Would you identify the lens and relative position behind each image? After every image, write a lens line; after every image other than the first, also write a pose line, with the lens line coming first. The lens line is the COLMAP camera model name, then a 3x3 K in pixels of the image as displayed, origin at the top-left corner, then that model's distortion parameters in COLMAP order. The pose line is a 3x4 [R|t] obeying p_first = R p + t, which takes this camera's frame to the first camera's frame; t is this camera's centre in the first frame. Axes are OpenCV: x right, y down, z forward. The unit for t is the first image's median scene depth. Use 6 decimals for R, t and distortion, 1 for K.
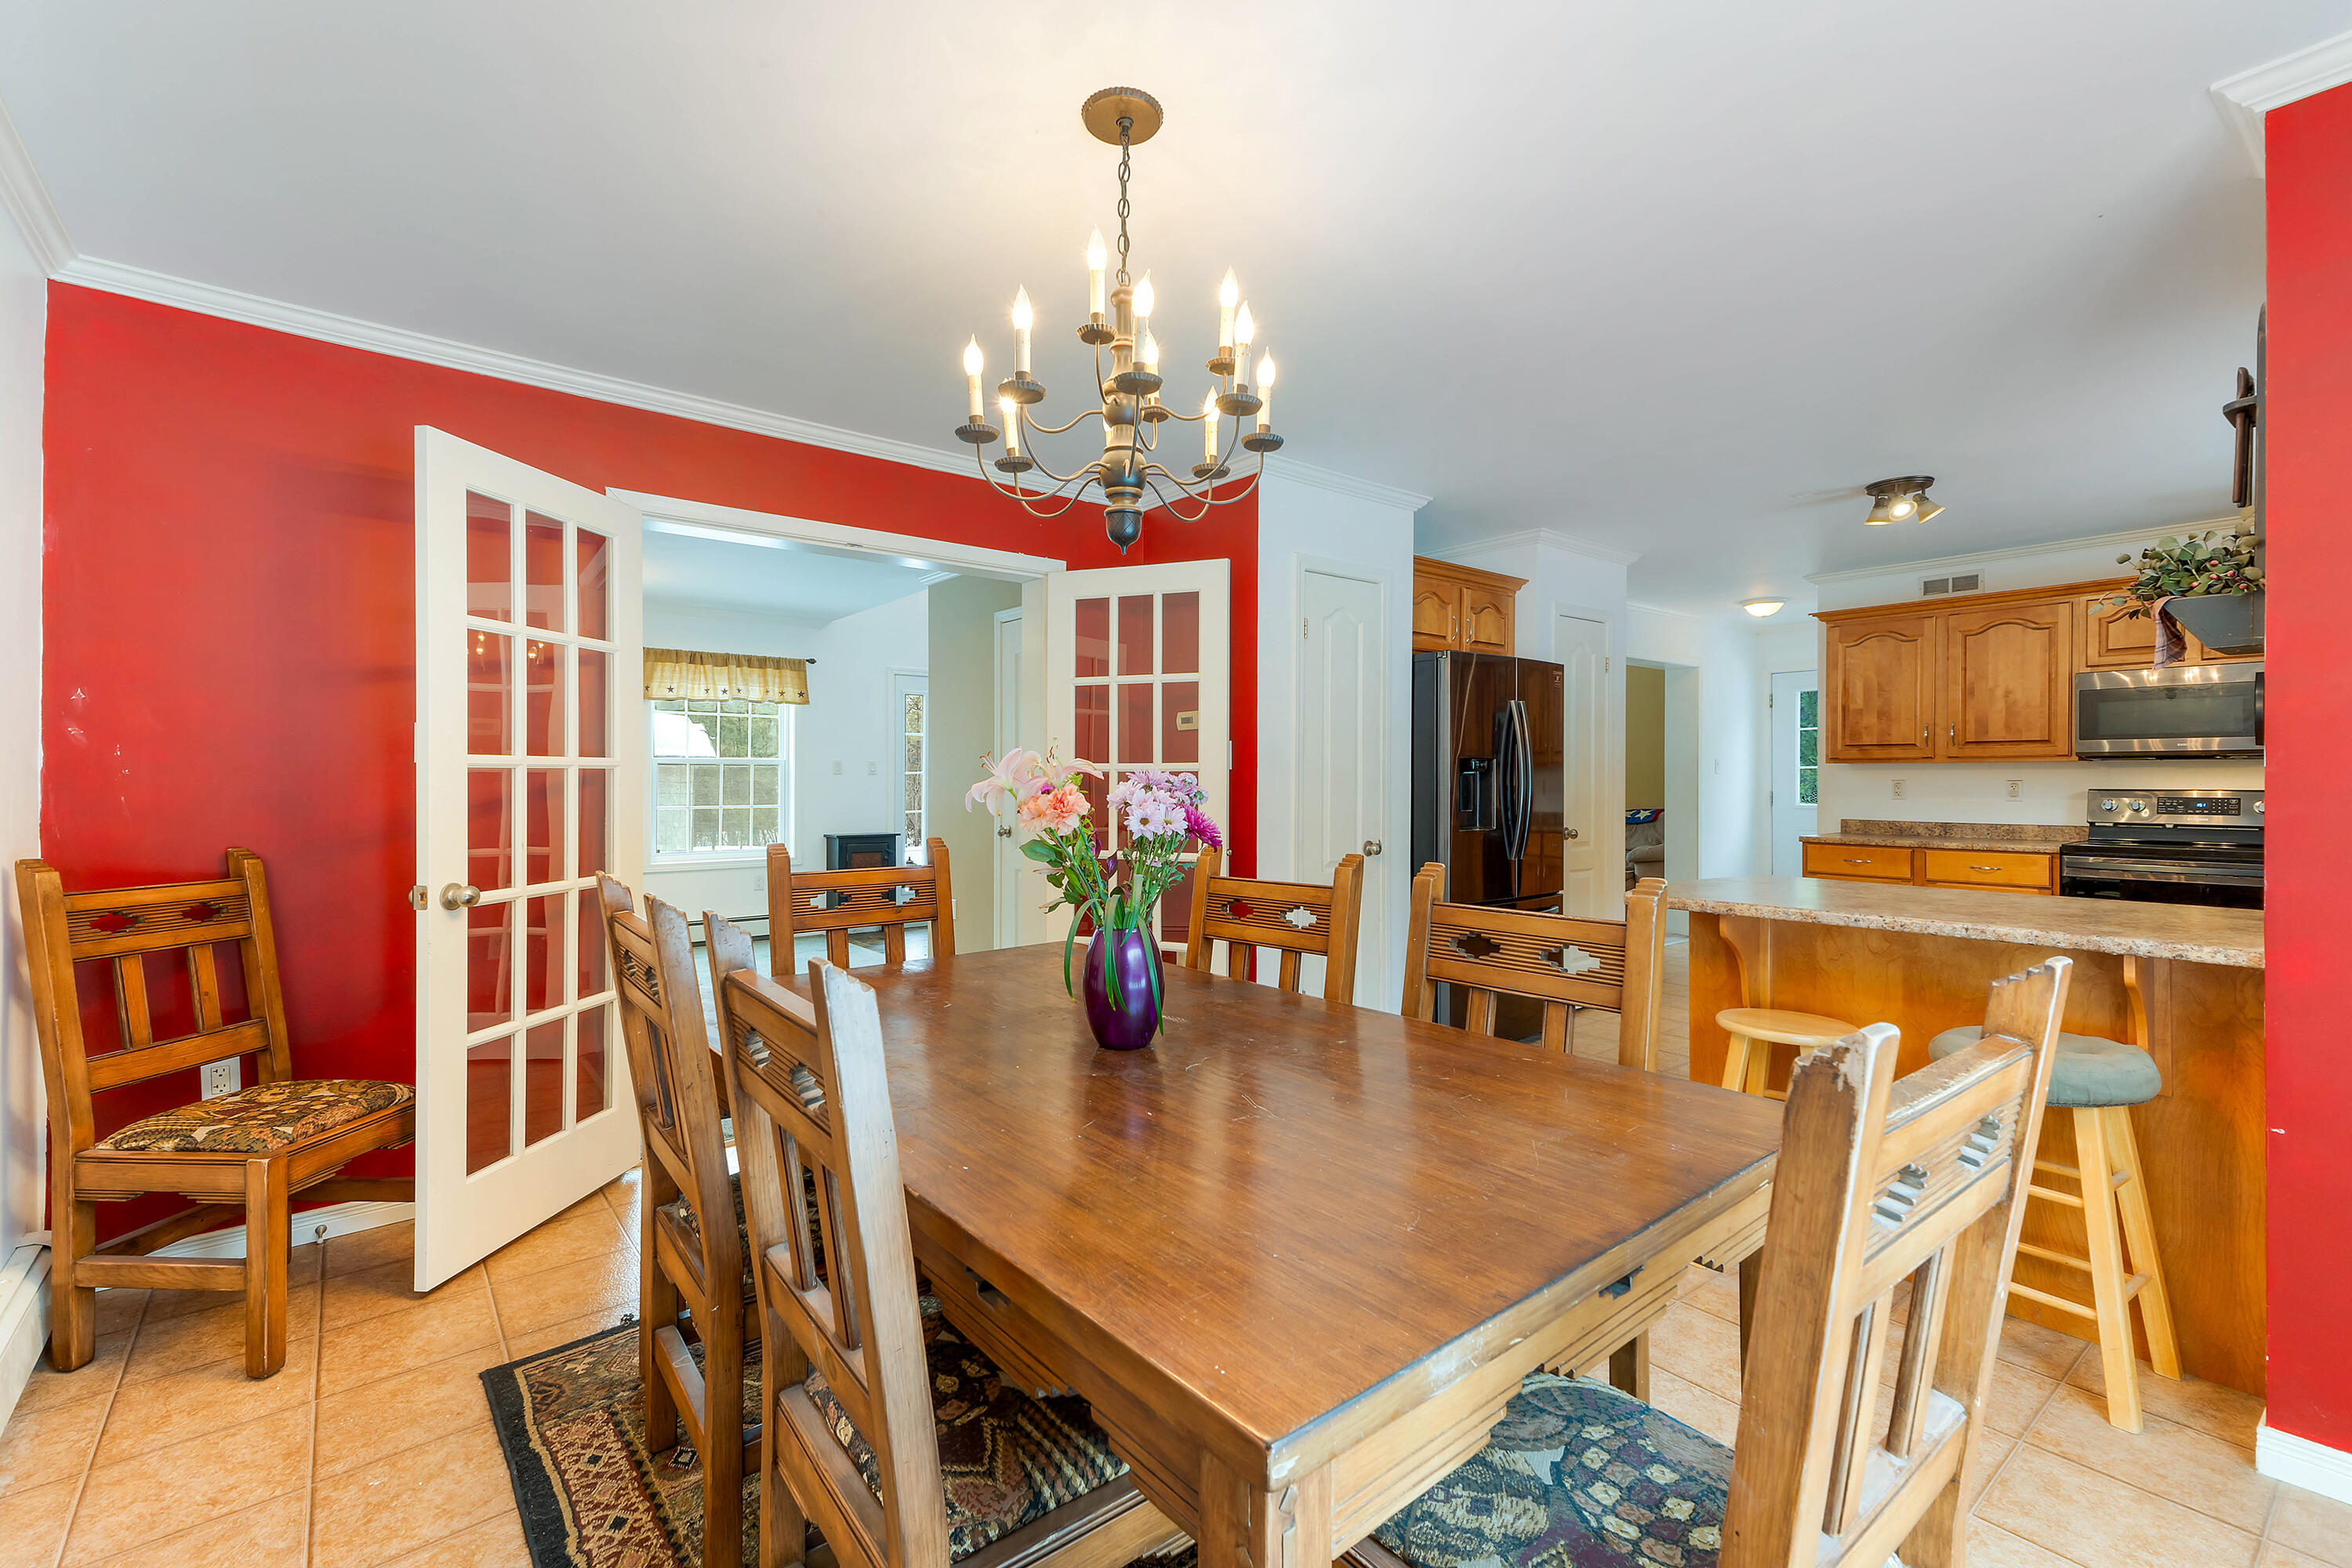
lens RADIAL K [[985.2, 0, 1138.3], [0, 985.2, 779.5], [0, 0, 1]] dist [0.021953, -0.002456]
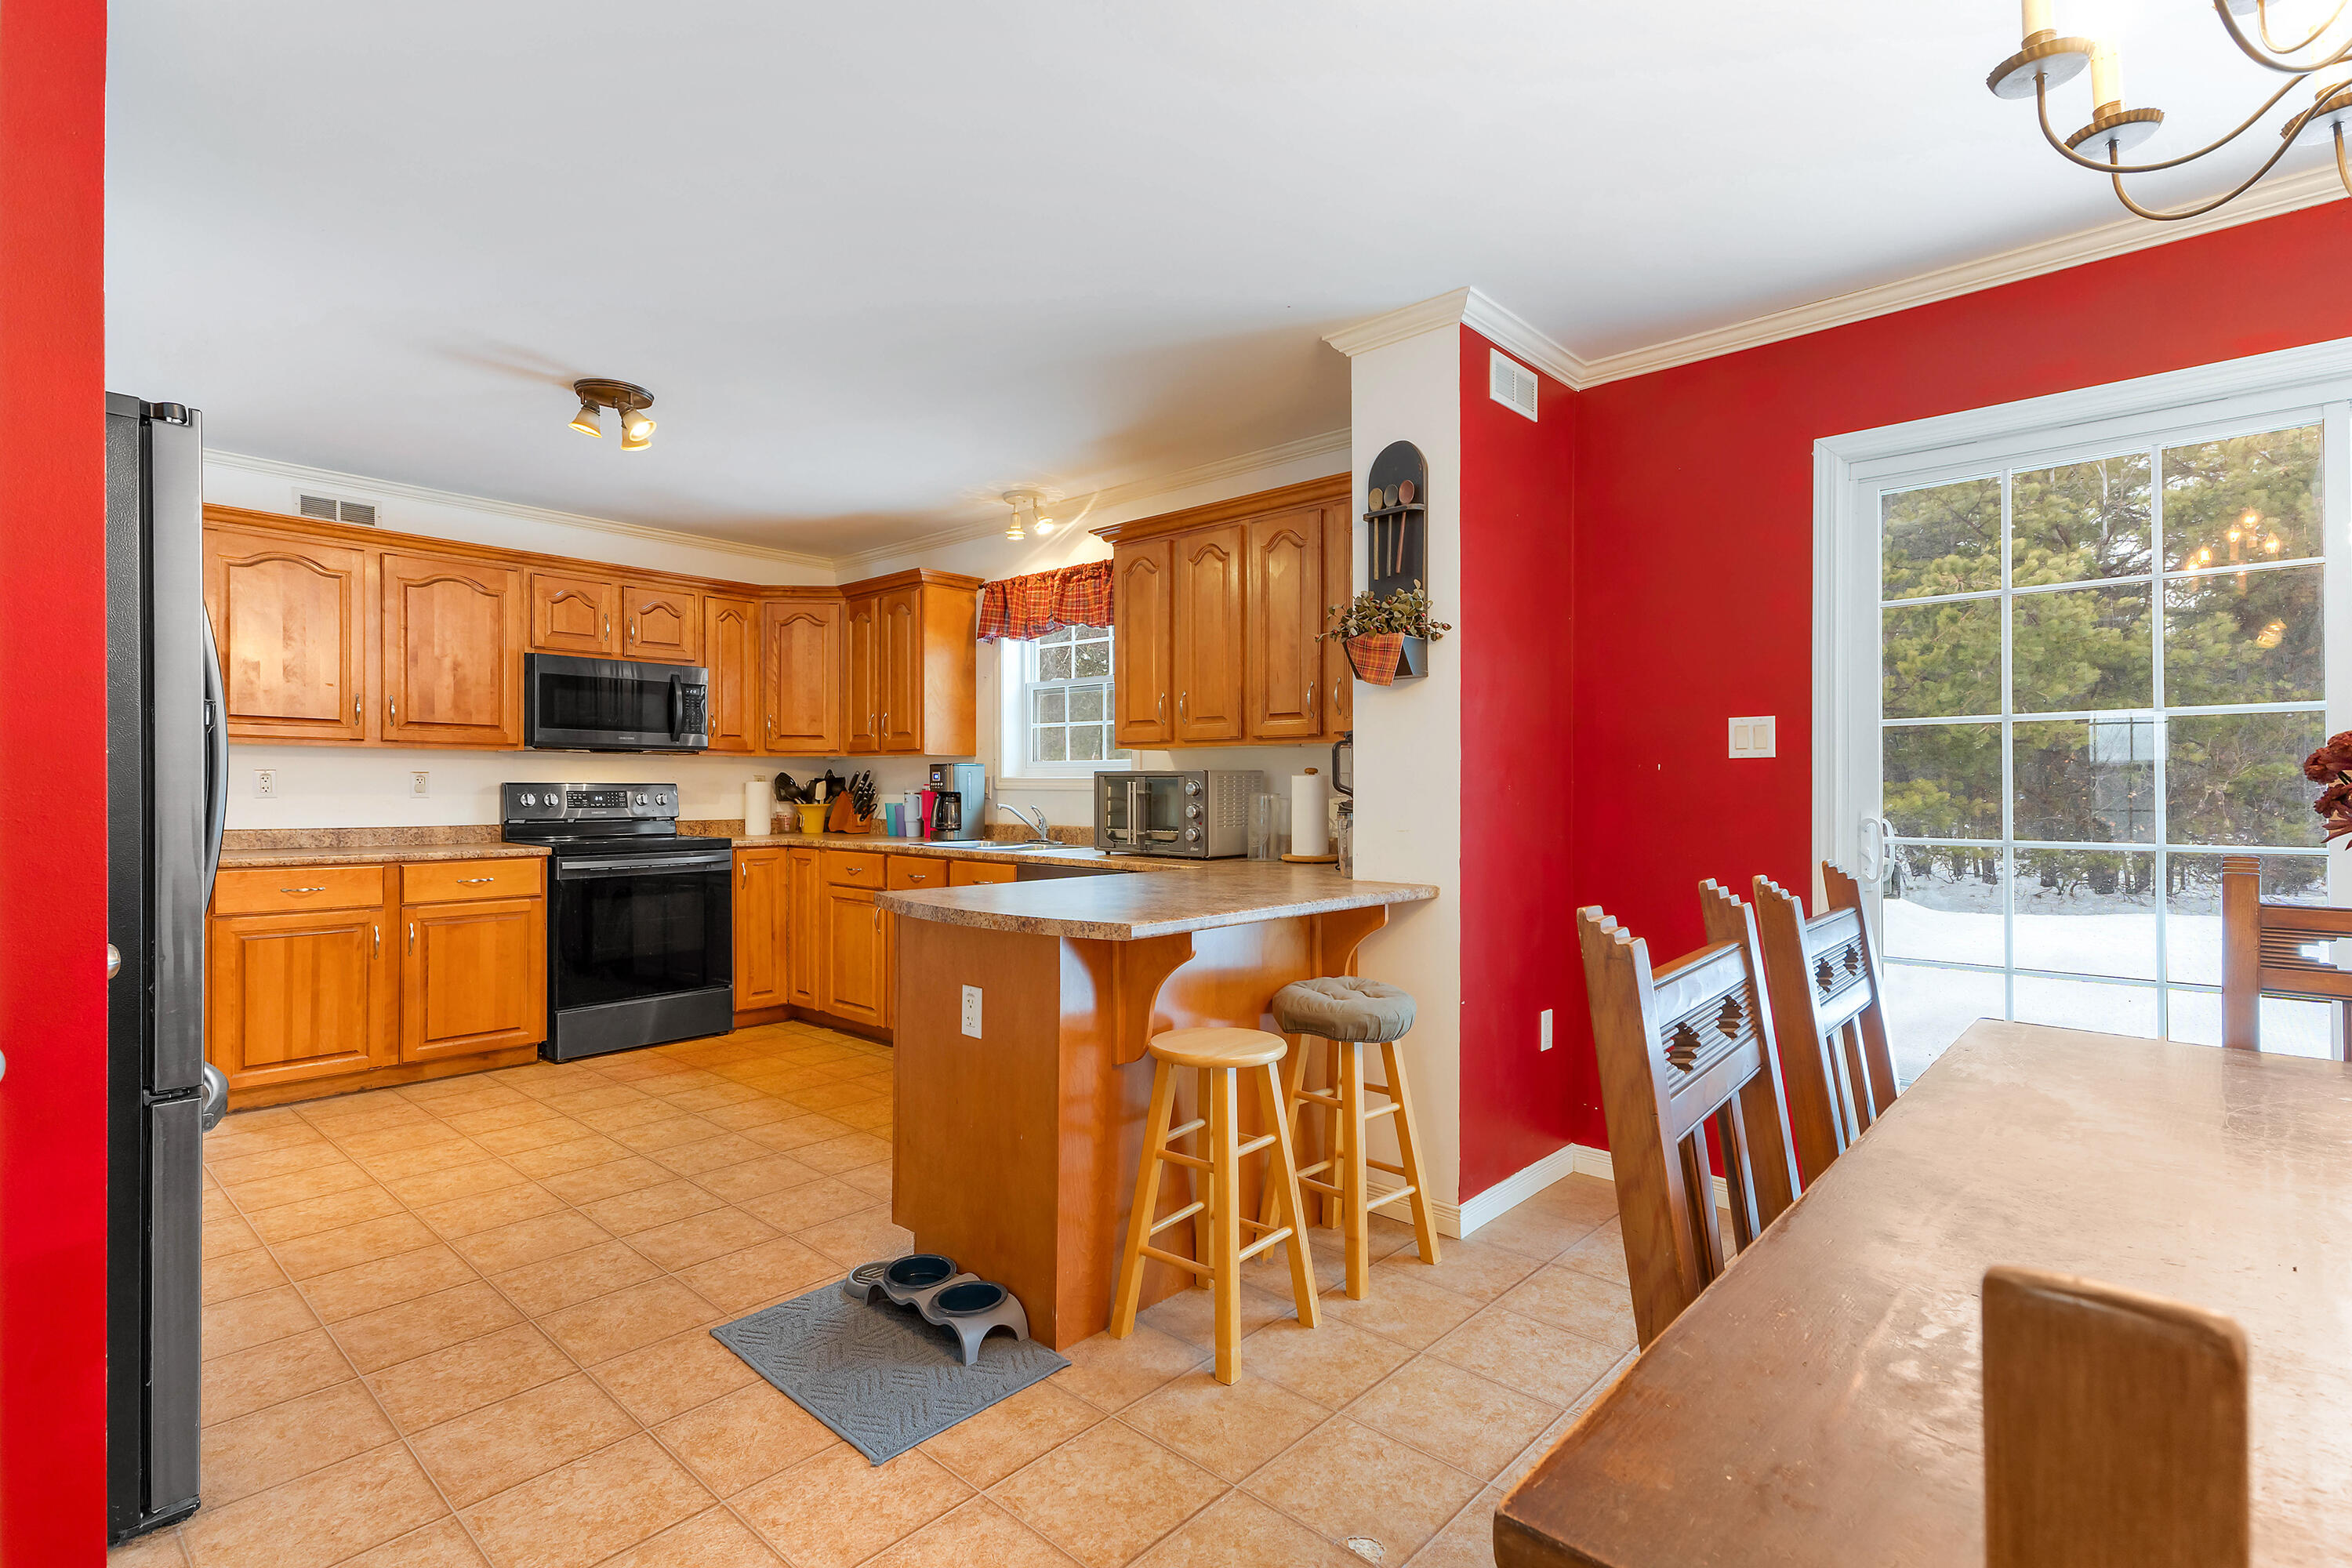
lens RADIAL K [[1136.4, 0, 1178.5], [0, 1136.4, 777.0], [0, 0, 1]] dist [0.014692, 0.002134]
pose [[-0.181348, 0.004958, 0.983407, -0.148276], [-0.003960, 0.999976, -0.005772, 0.006886], [-0.983411, -0.004941, -0.181324, 0.548199]]
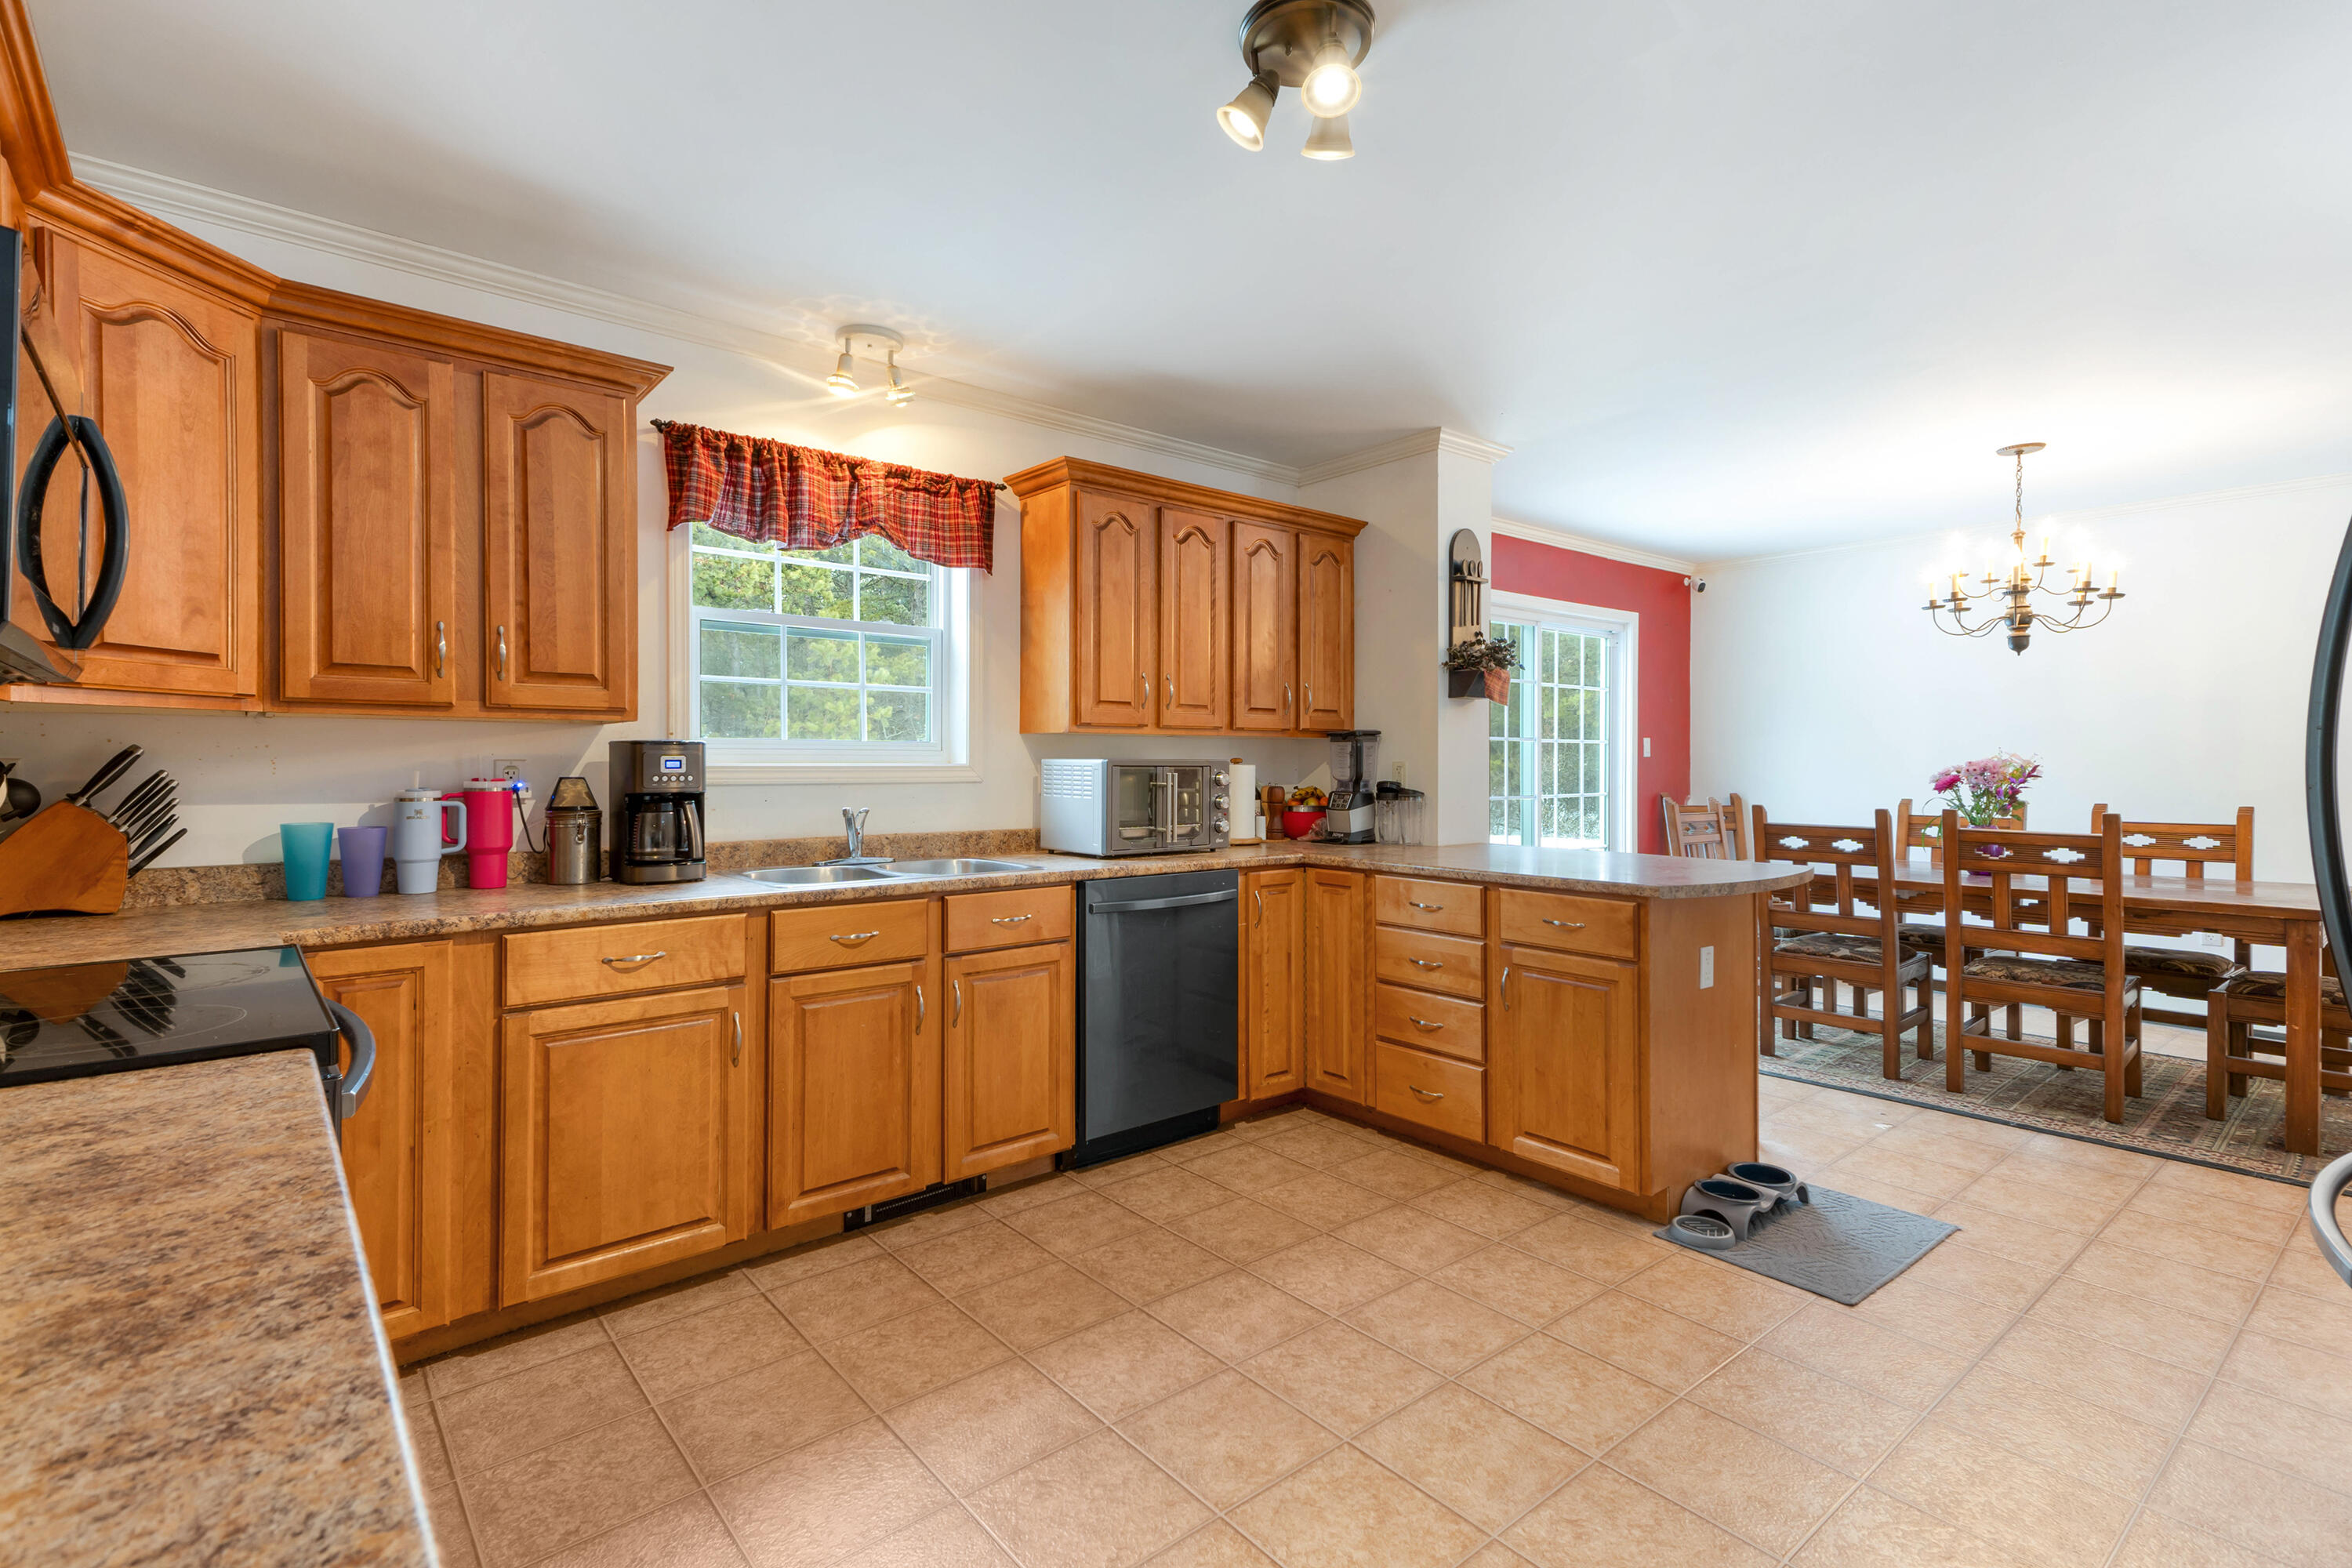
lens RADIAL K [[1099.3, 0, 1160.5], [0, 1099.3, 779.4], [0, 0, 1]] dist [0.016859, -0.001549]
pose [[-0.999049, -0.001604, -0.043578, 0.622503], [-0.002141, 0.999922, 0.012290, 0.001485], [0.043555, 0.012371, -0.998974, 1.081581]]
